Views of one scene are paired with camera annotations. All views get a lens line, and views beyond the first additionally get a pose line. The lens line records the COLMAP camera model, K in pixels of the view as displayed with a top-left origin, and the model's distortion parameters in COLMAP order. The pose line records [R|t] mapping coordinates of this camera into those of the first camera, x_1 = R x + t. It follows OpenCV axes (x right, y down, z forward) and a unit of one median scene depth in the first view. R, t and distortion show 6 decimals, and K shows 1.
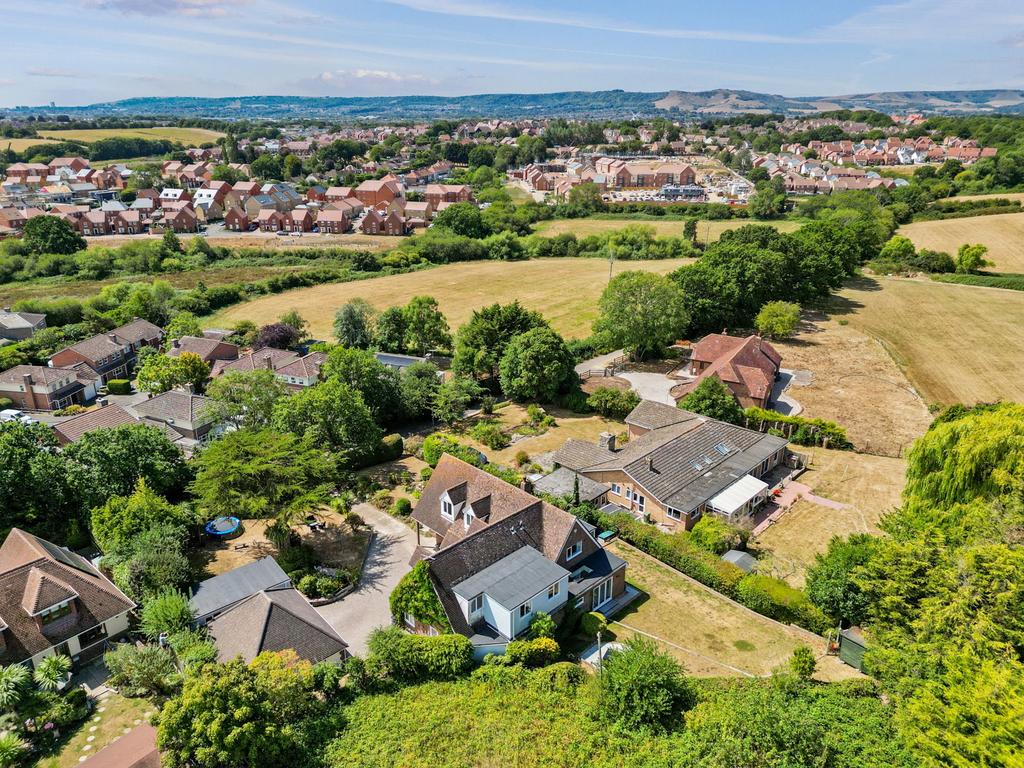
lens RADIAL K [[713.3, 0, 512.0], [0, 713.3, 384.0], [0, 0, 1]] dist [0.076602, -0.072001]
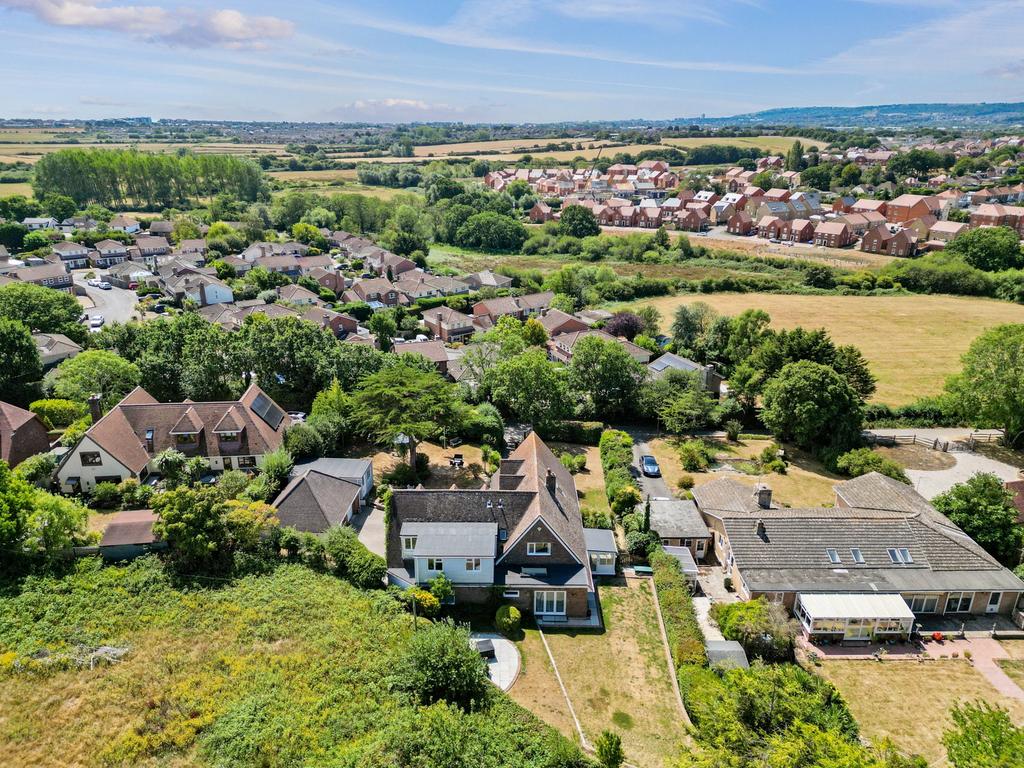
lens RADIAL K [[713.3, 0, 512.0], [0, 713.3, 384.0], [0, 0, 1]] dist [0.076602, -0.072001]
pose [[0.711204, 0.244886, -0.658953, 0.148427], [-0.252511, 0.963797, 0.085641, -0.014639], [0.656069, 0.105485, 0.747293, 0.045756]]
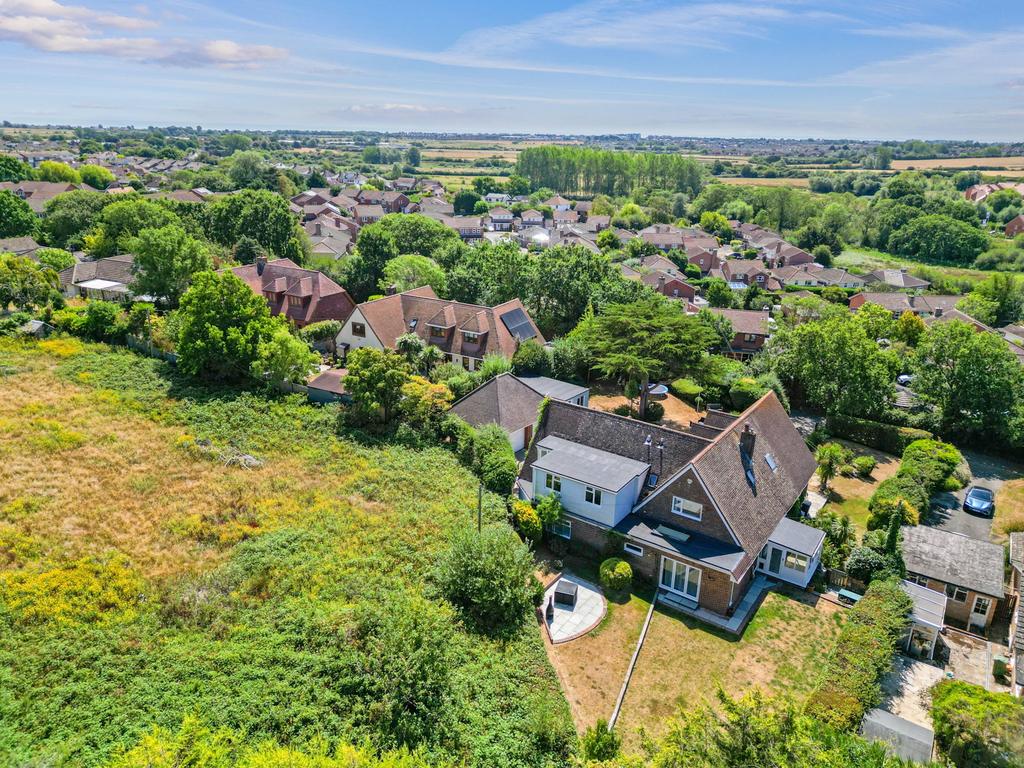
lens RADIAL K [[713.3, 0, 512.0], [0, 713.3, 384.0], [0, 0, 1]] dist [0.076602, -0.072001]
pose [[0.180159, 0.327439, -0.927538, 0.160789], [-0.366577, 0.897388, 0.245594, -0.001175], [0.912778, 0.295768, 0.281704, 0.129097]]
